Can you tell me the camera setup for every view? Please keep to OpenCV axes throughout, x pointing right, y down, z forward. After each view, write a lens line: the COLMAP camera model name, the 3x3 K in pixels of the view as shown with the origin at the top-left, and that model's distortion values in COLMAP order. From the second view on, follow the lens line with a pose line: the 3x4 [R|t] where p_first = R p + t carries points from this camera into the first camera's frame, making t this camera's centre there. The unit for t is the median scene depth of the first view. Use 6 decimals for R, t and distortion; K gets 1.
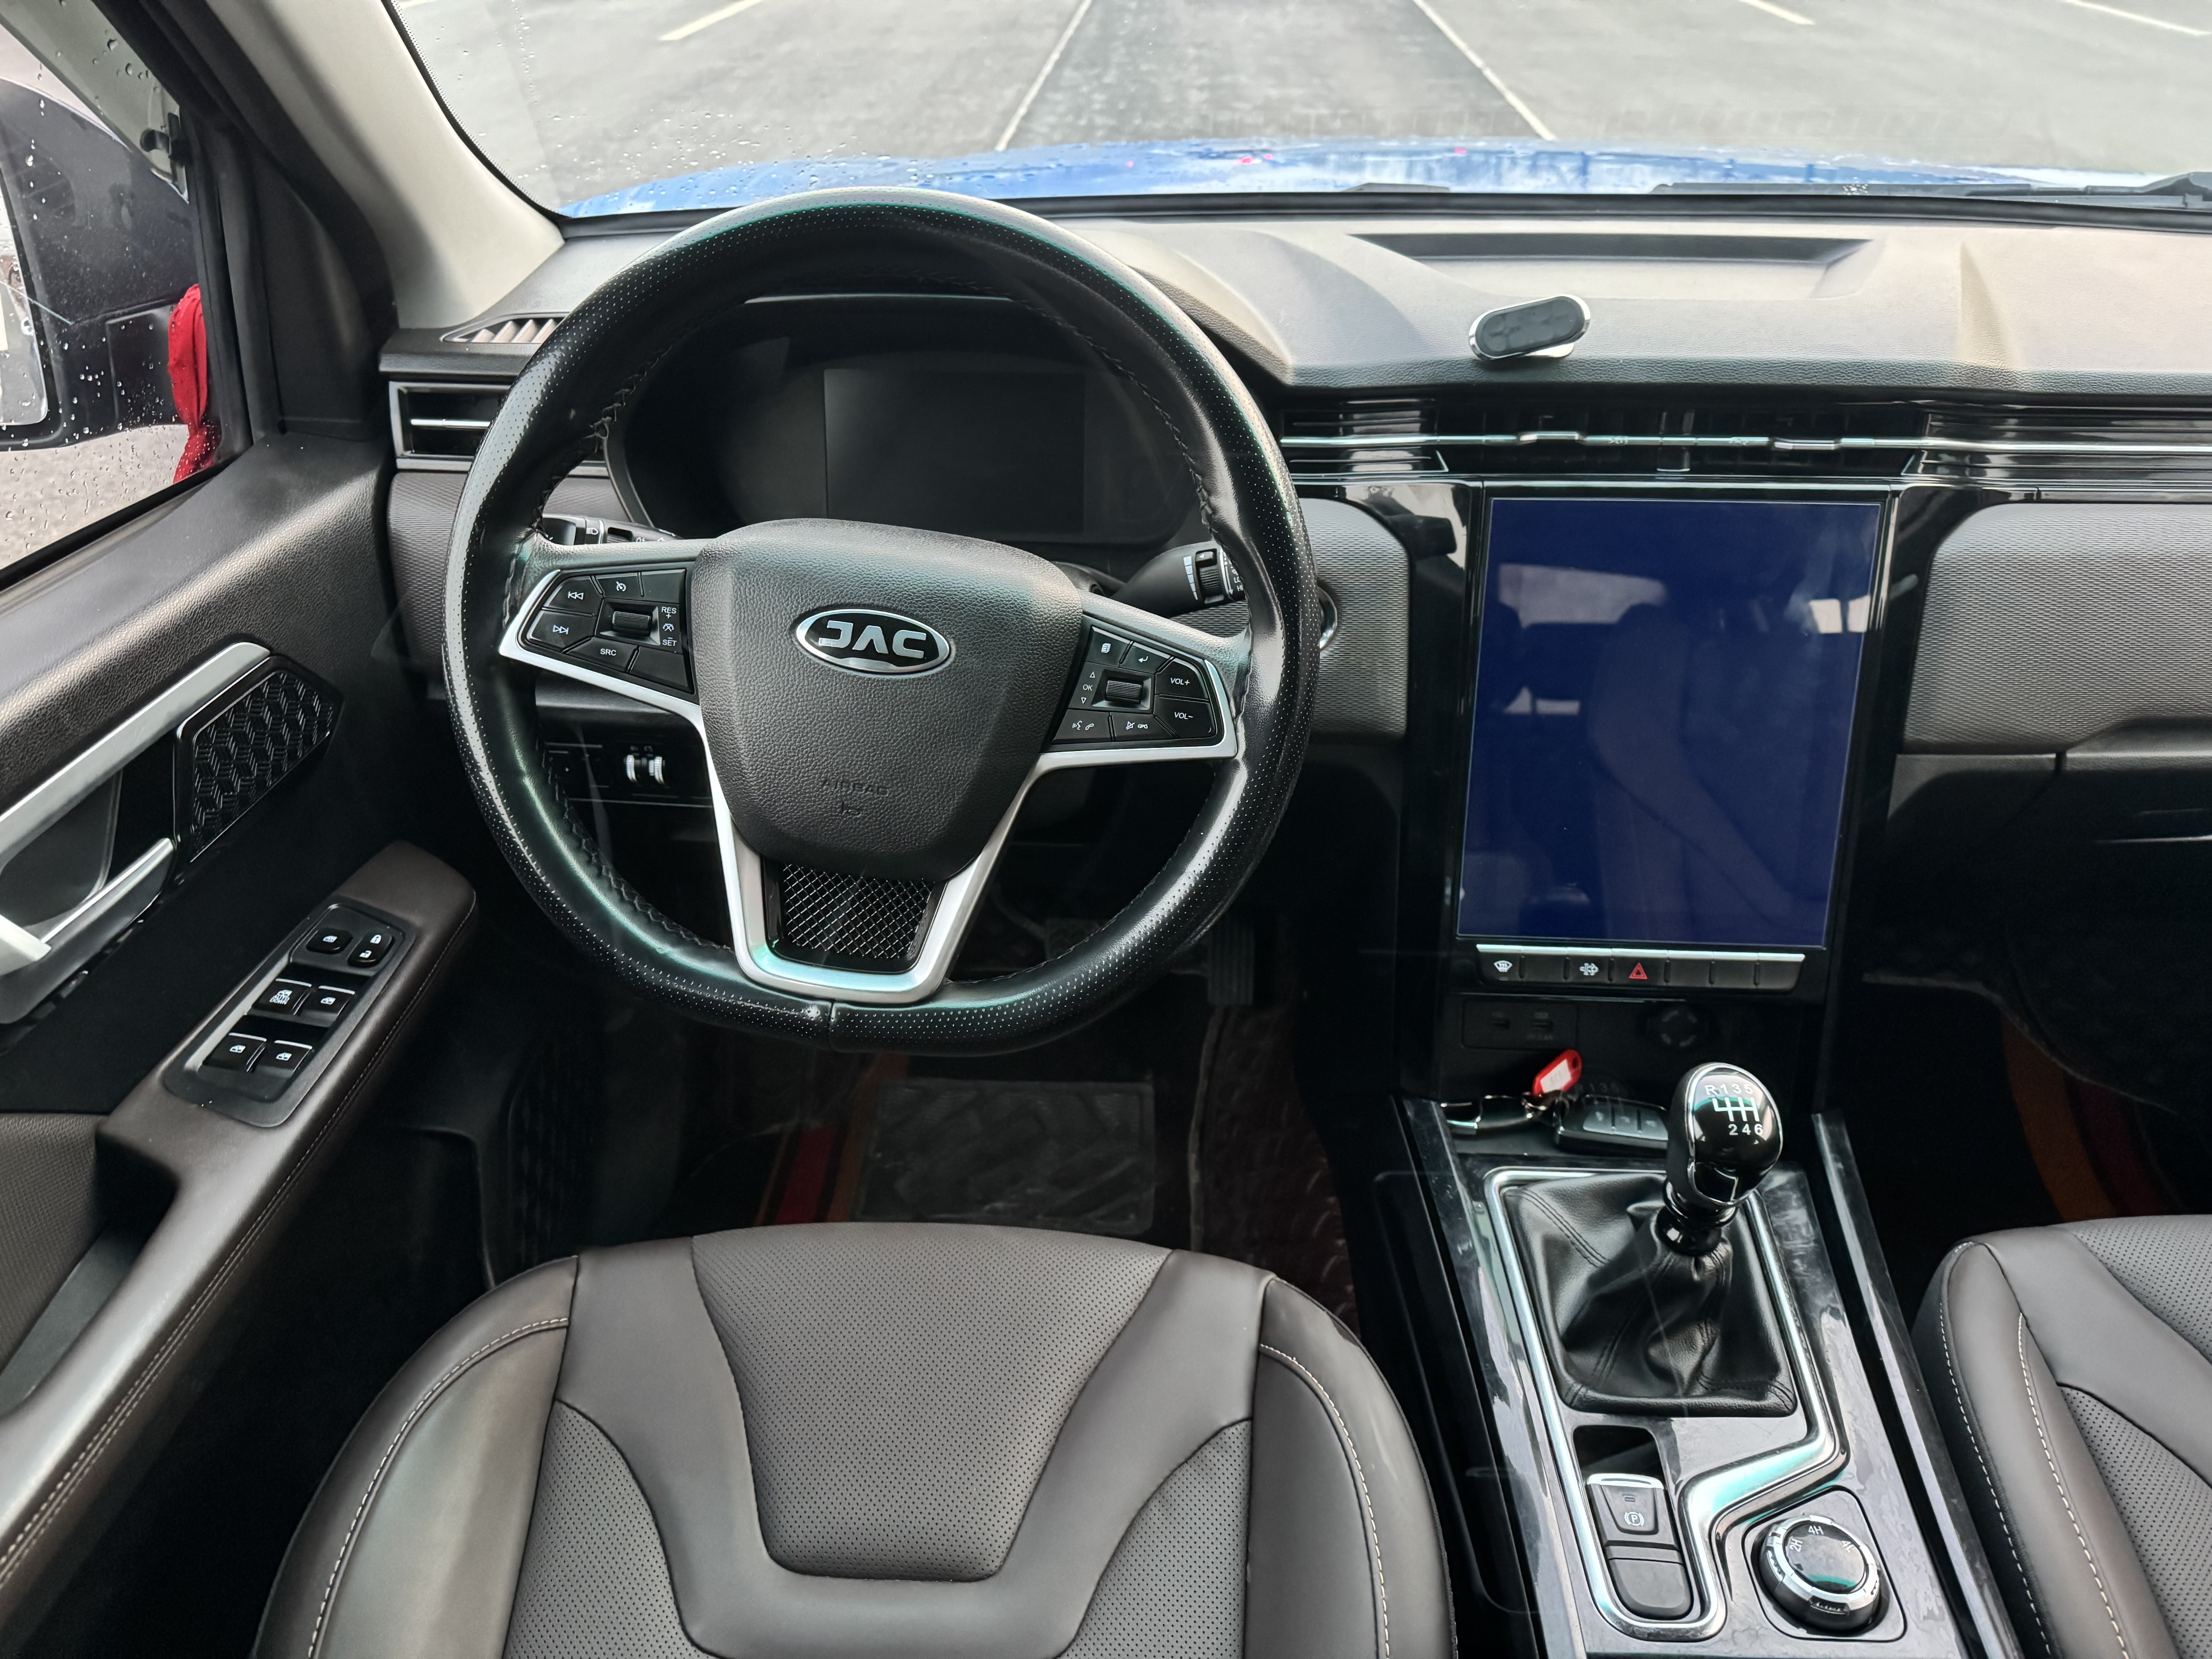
lens RADIAL K [[1548.3, 0, 1114.4], [0, 1548.3, 866.8], [0, 0, 1]] dist [0.033485, -0.046637]
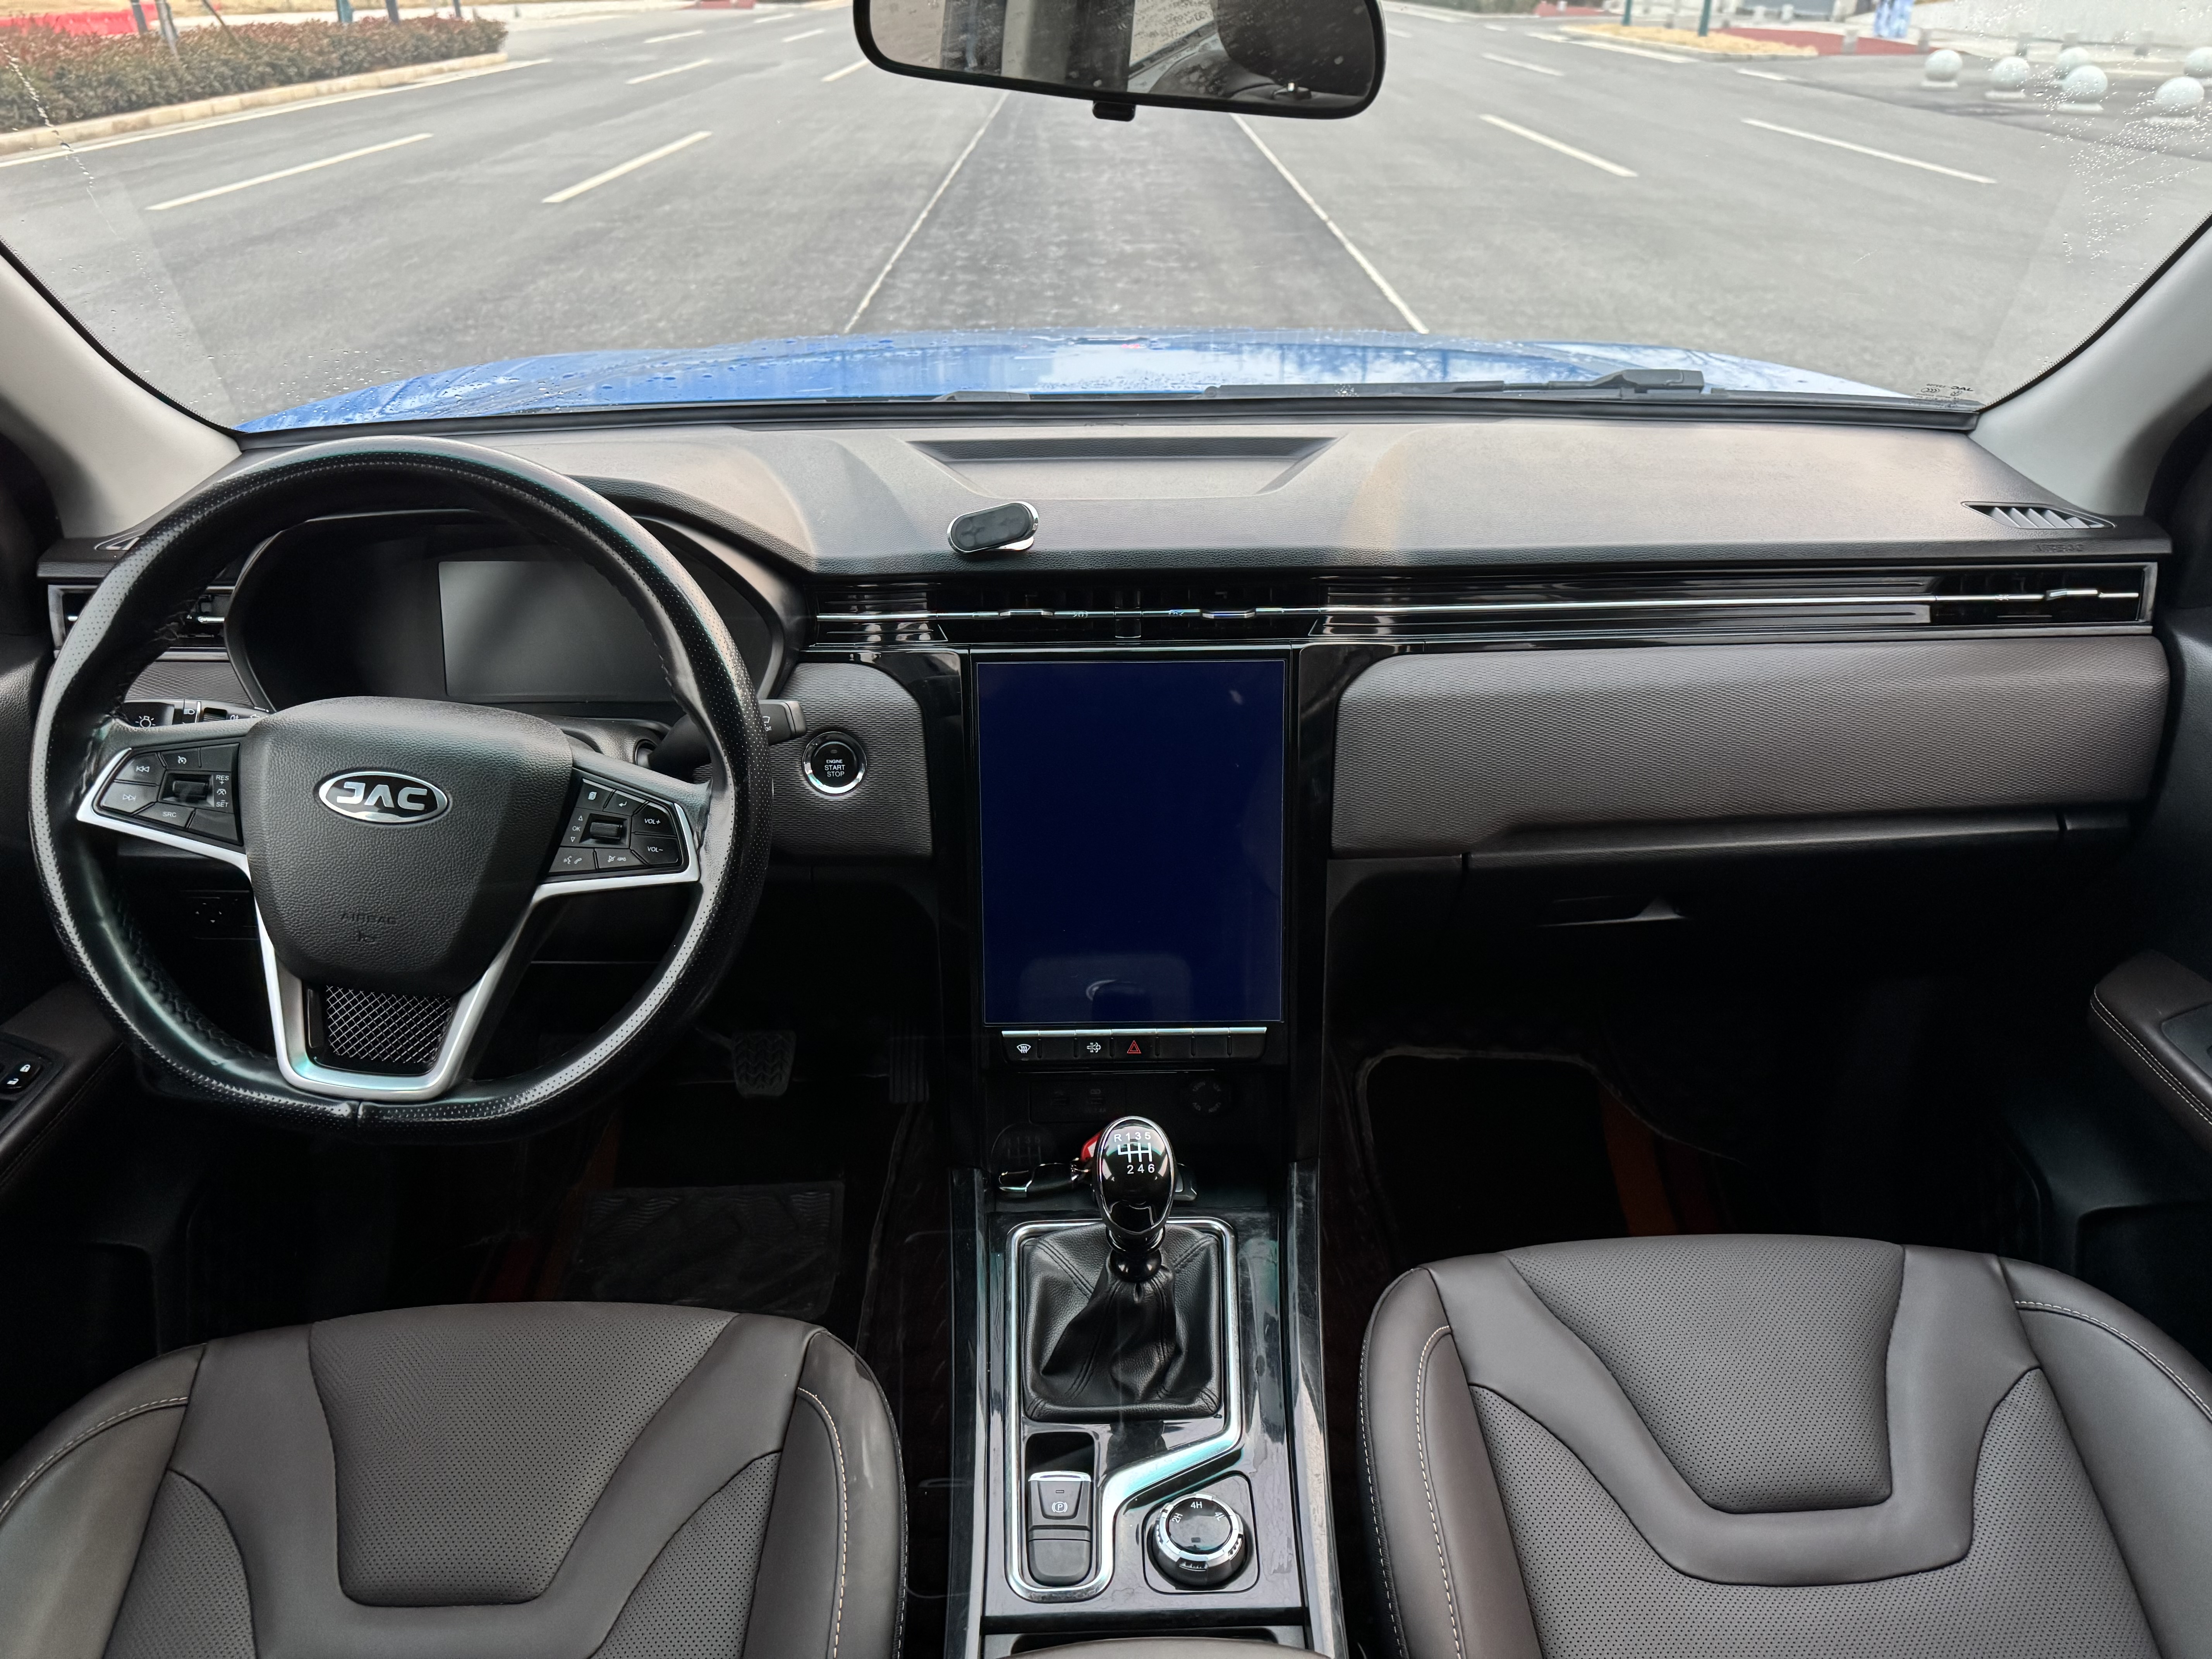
lens RADIAL K [[1548.3, 0, 1114.4], [0, 1548.3, 866.8], [0, 0, 1]] dist [0.033485, -0.046637]
pose [[0.997930, -0.034702, 0.054151, 0.266609], [0.038834, 0.996258, -0.077219, 0.018846], [-0.051269, 0.079162, 0.995543, -0.186400]]
